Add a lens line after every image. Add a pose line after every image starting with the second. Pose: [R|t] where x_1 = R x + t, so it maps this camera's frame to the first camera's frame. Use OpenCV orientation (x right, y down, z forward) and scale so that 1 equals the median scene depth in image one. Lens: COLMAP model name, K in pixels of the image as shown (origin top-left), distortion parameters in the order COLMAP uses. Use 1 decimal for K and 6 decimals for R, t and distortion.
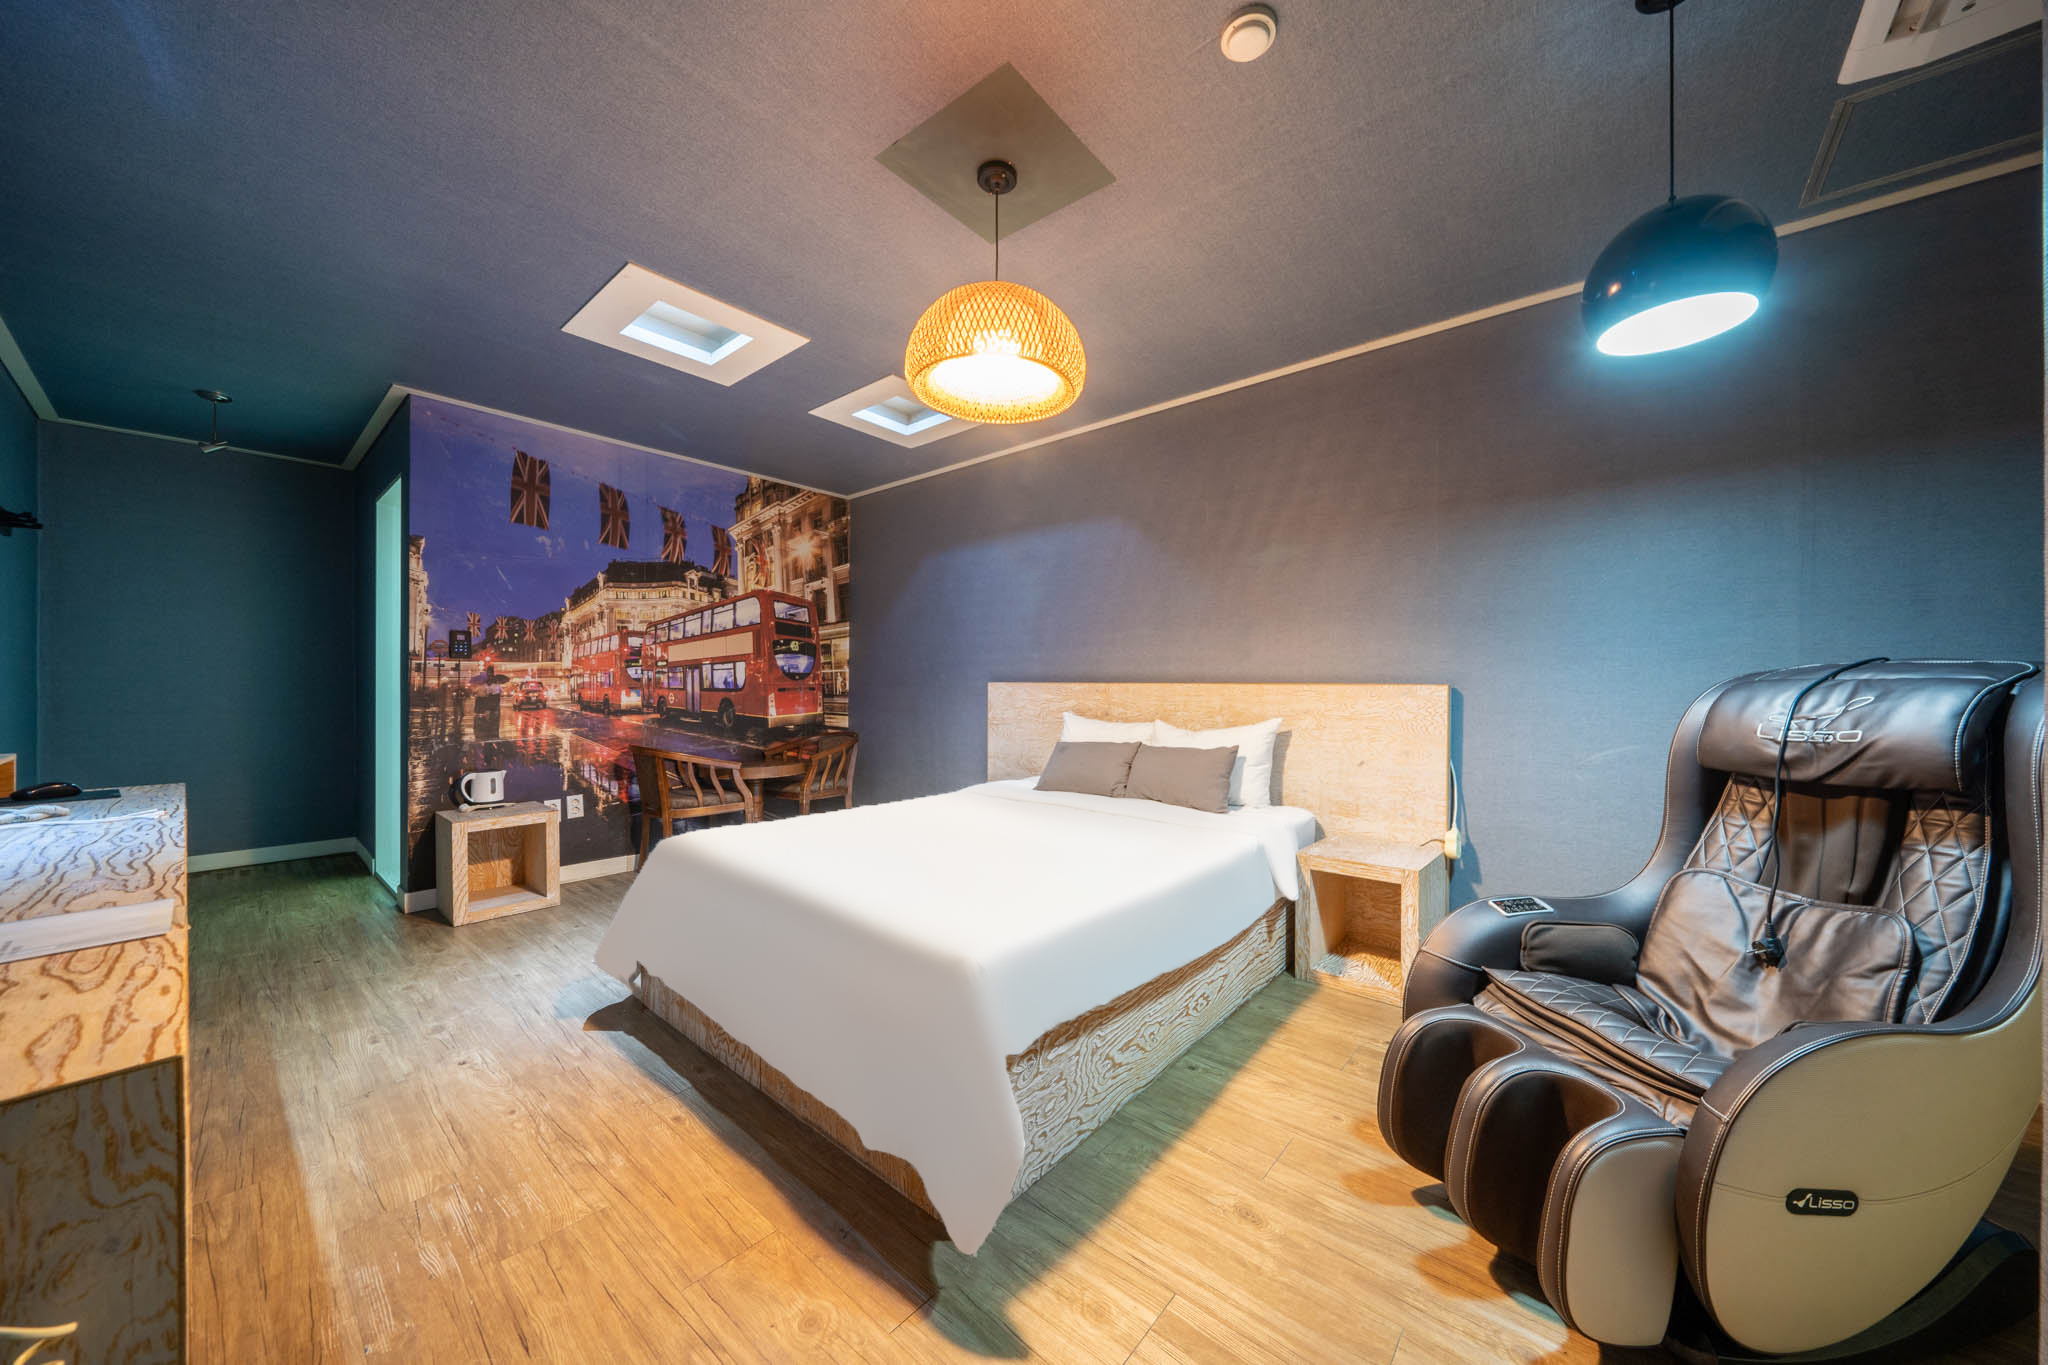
lens RADIAL K [[701.1, 0, 1034.7], [0, 701.1, 688.1], [0, 0, 1]] dist [-0.000871, 0.000105]
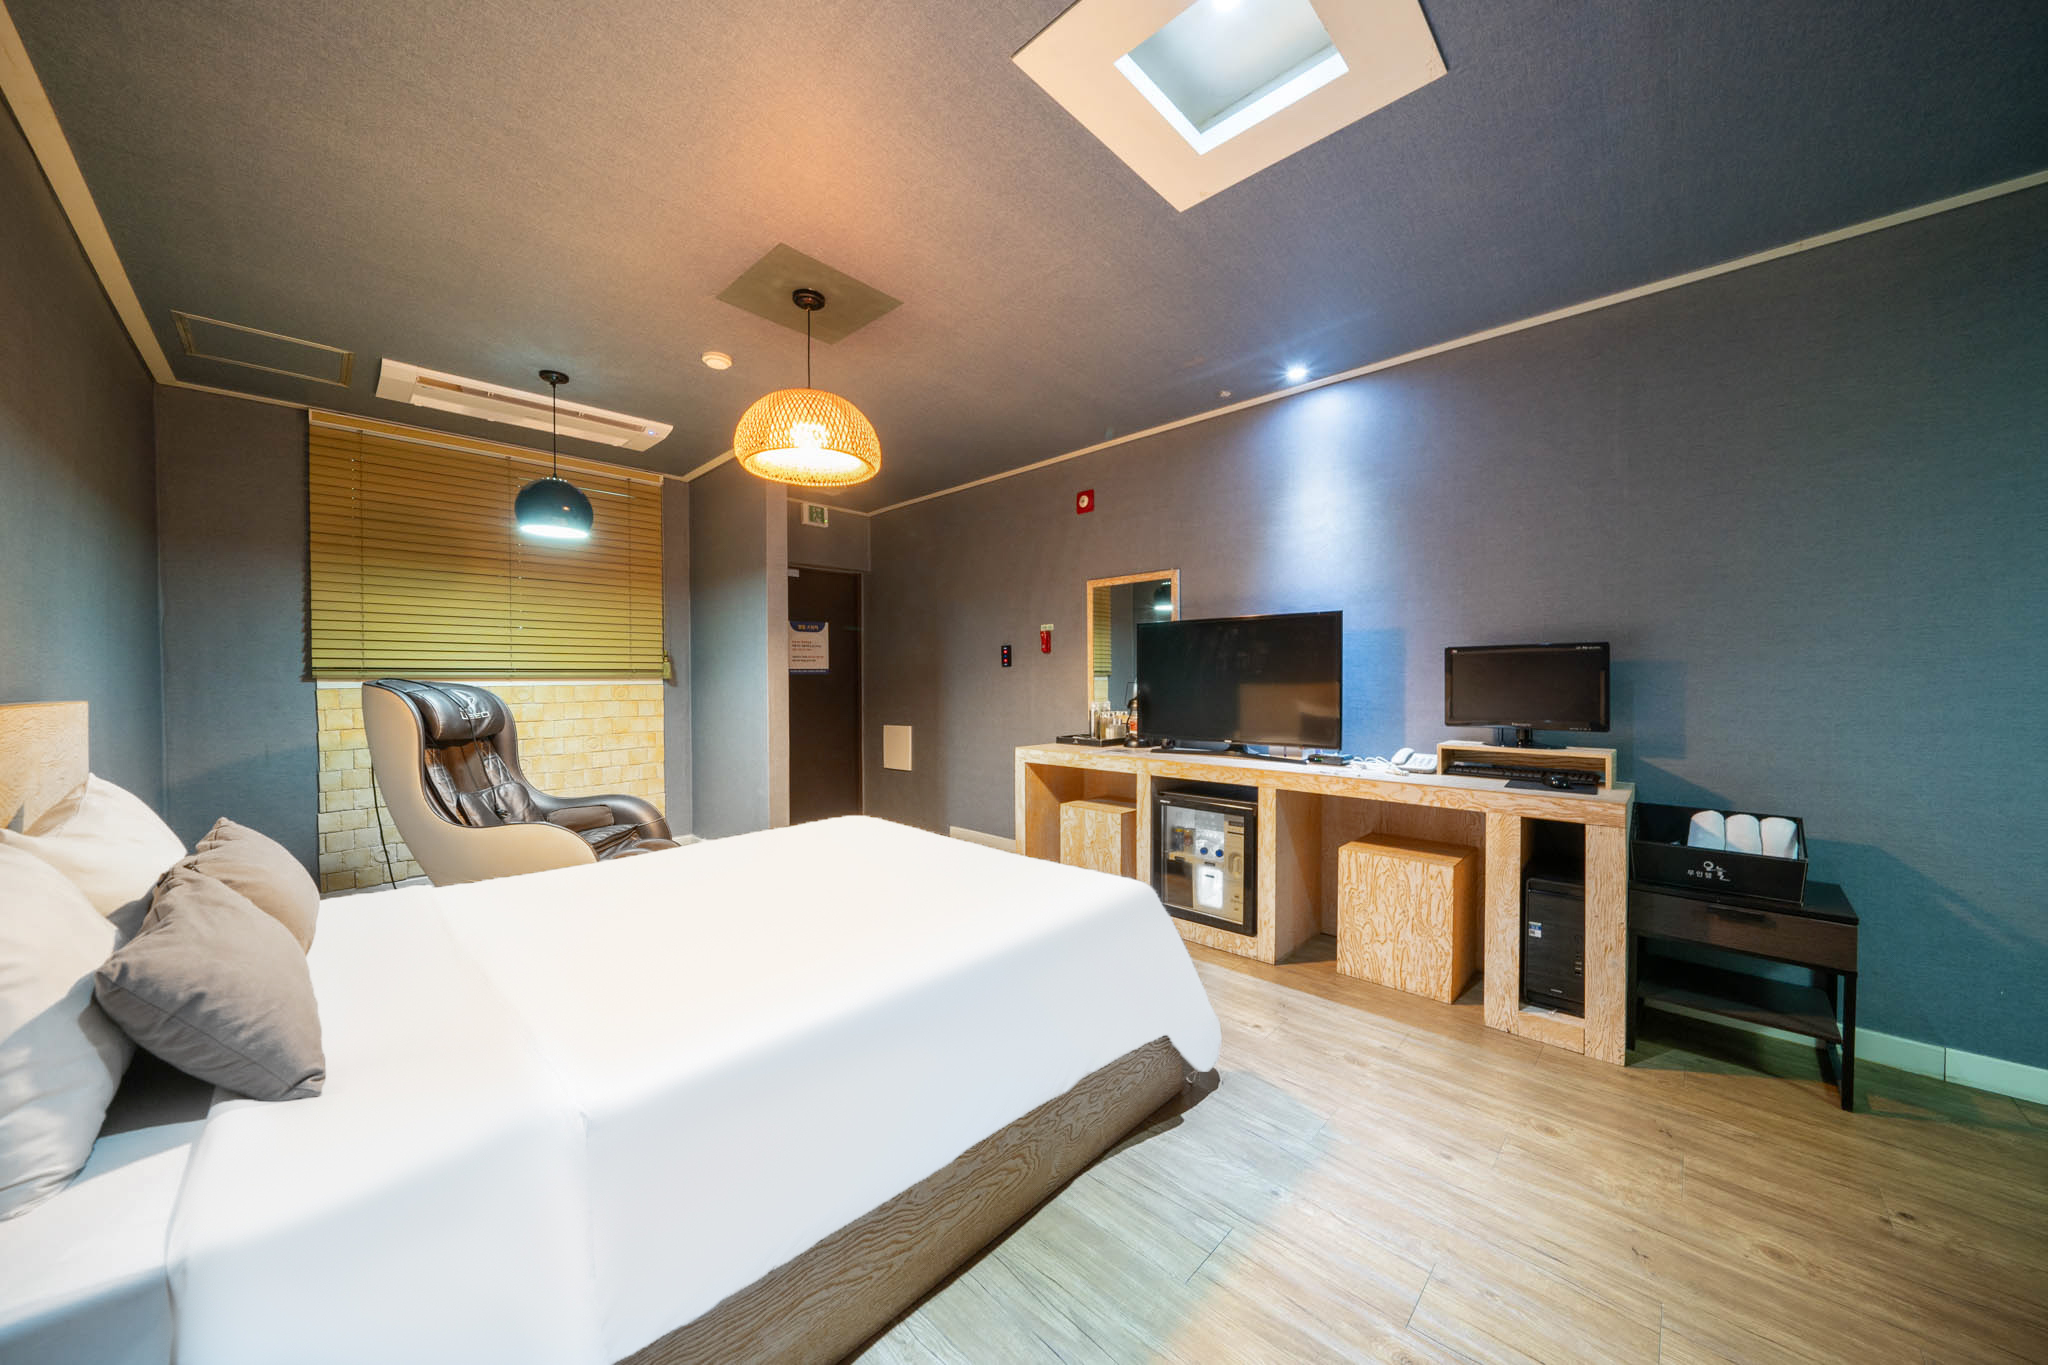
lens RADIAL K [[701.1, 0, 1034.7], [0, 701.1, 688.1], [0, 0, 1]] dist [-0.000871, 0.000105]
pose [[-0.997728, -0.001707, 0.067346, -0.466240], [-0.000485, 0.999835, 0.018160, -0.034019], [-0.067366, 0.018086, -0.997564, 1.910401]]
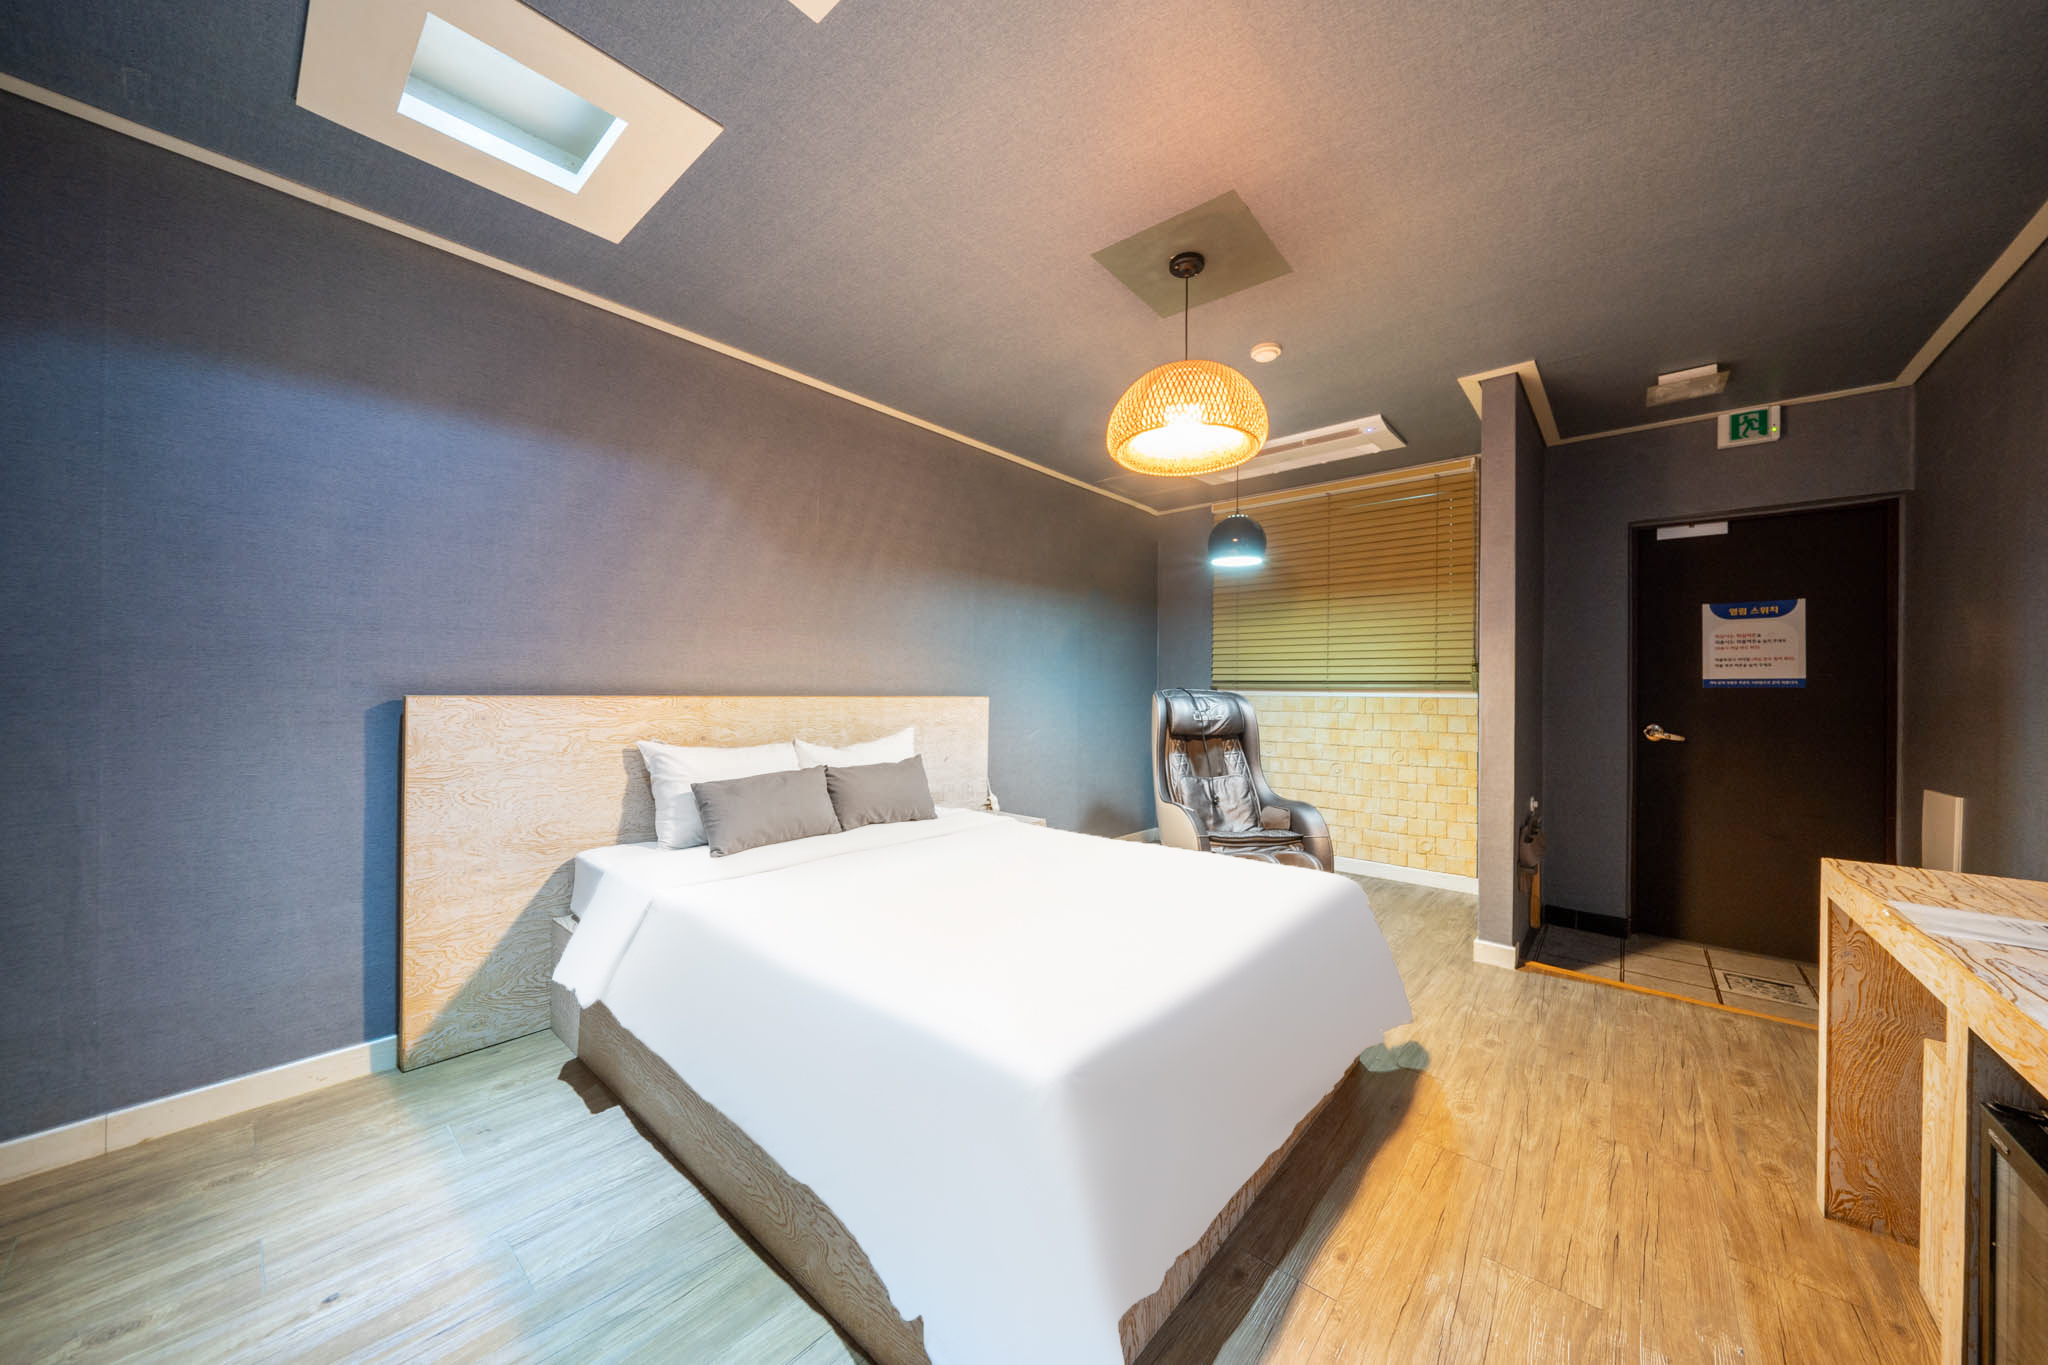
lens RADIAL K [[701.1, 0, 1034.7], [0, 701.1, 688.1], [0, 0, 1]] dist [-0.000871, 0.000105]
pose [[0.007390, -0.004261, 0.999964, -1.018096], [-0.005474, 0.999976, 0.004301, -0.034067], [-0.999958, -0.005505, 0.007366, 1.043547]]
